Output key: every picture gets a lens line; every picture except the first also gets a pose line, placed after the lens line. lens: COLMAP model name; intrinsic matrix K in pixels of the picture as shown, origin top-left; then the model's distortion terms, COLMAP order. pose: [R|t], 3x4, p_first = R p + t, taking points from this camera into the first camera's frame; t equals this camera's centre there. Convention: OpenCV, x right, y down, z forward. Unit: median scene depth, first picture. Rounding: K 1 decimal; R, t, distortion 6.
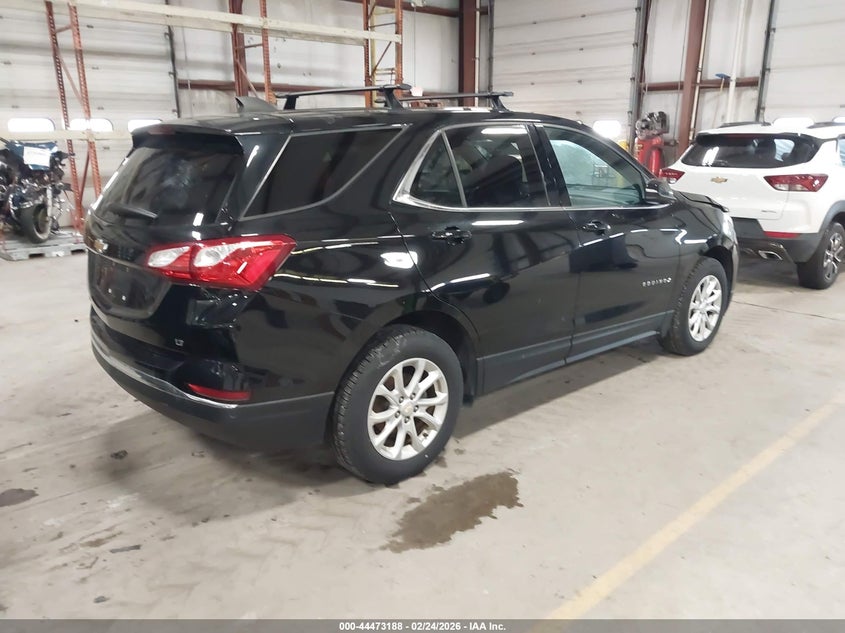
lens RADIAL K [[678.9, 0, 426.6], [0, 678.9, 314.9], [0, 0, 1]] dist [0.022183, -0.028362]
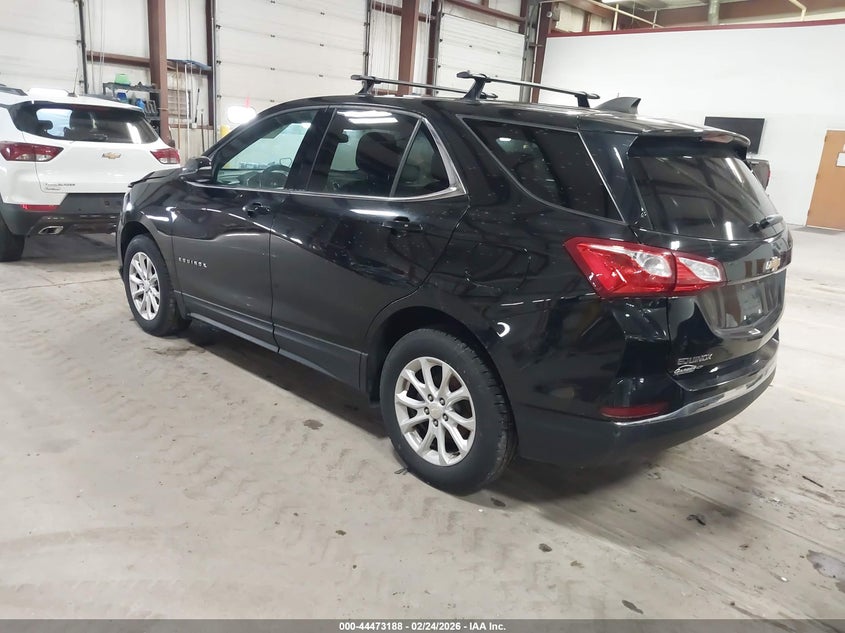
lens RADIAL K [[678.9, 0, 421.9], [0, 678.9, 322.1], [0, 0, 1]] dist [0.022183, -0.028362]
pose [[-0.098337, -0.263001, 0.959771, -1.162328], [0.199840, 0.939580, 0.277943, -0.327202], [-0.974881, 0.219133, -0.039837, 1.312939]]
